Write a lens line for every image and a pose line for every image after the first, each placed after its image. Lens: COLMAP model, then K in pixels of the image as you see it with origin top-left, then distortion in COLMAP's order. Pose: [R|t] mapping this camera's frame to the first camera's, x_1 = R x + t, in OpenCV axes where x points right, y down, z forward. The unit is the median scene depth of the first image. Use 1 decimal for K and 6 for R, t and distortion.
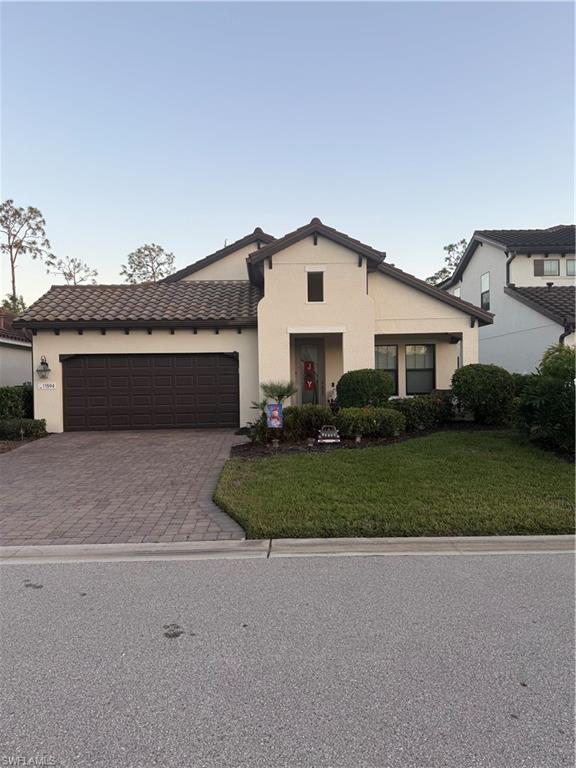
lens RADIAL K [[542.1, 0, 293.2], [0, 542.1, 389.5], [0, 0, 1]] dist [0.072657, -0.105902]
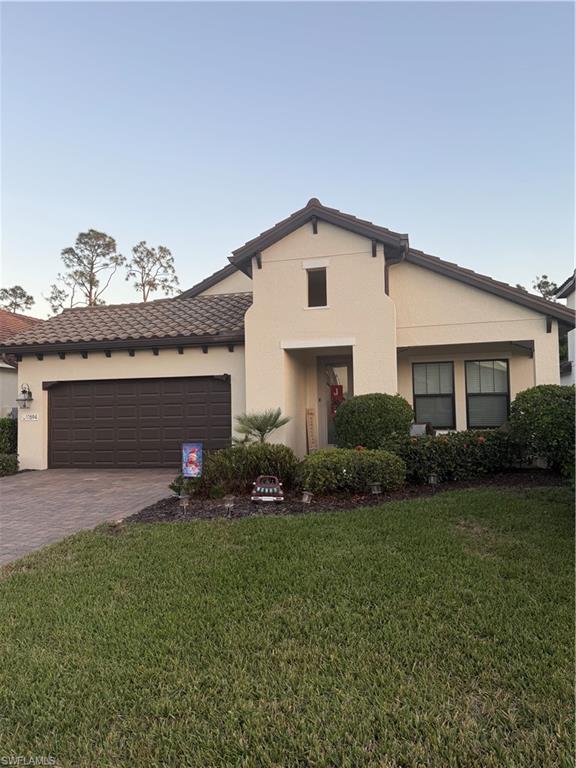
lens RADIAL K [[542.1, 0, 293.2], [0, 542.1, 389.0], [0, 0, 1]] dist [0.072657, -0.105902]
pose [[0.959392, -0.013730, -0.281742, 0.220528], [-0.001214, 0.998604, -0.052799, -0.005512], [0.282073, 0.050997, 0.958036, 0.260270]]
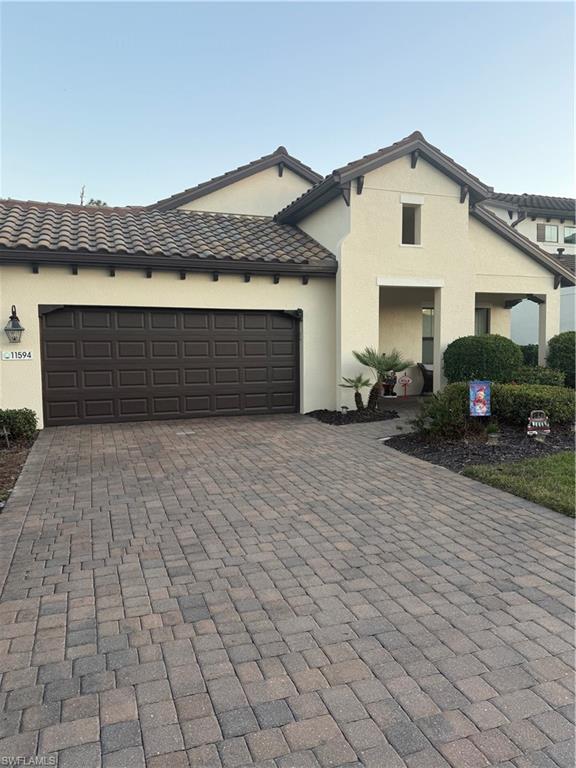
lens RADIAL K [[542.1, 0, 289.3], [0, 542.1, 390.0], [0, 0, 1]] dist [0.072657, -0.105902]
pose [[0.950414, -0.014958, 0.310627, -0.353446], [0.000357, 0.998894, 0.047009, 0.004092], [-0.310987, -0.044567, 0.949369, 0.317287]]
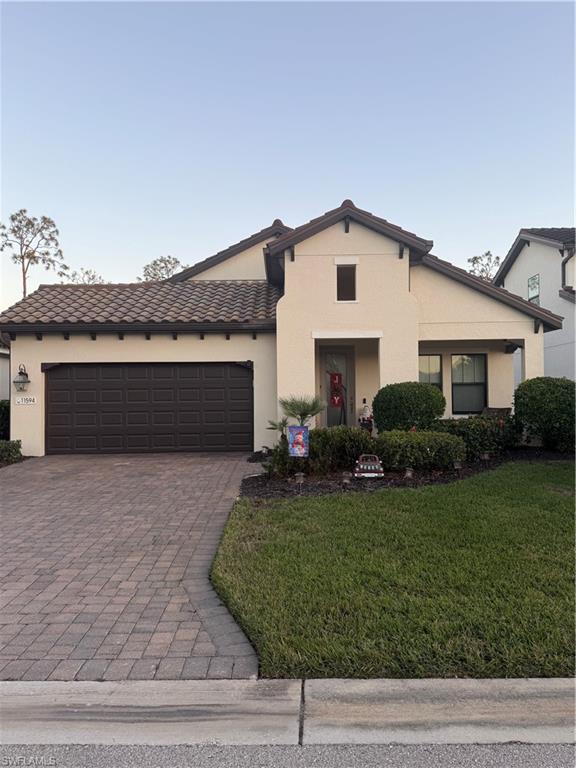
lens RADIAL K [[542.1, 0, 291.9], [0, 542.1, 387.1], [0, 0, 1]] dist [0.072657, -0.105902]
pose [[0.999471, 0.006401, -0.031876, -0.014510], [-0.007451, 0.999430, -0.032930, -0.002124], [0.031647, 0.033150, 0.998949, 0.172387]]
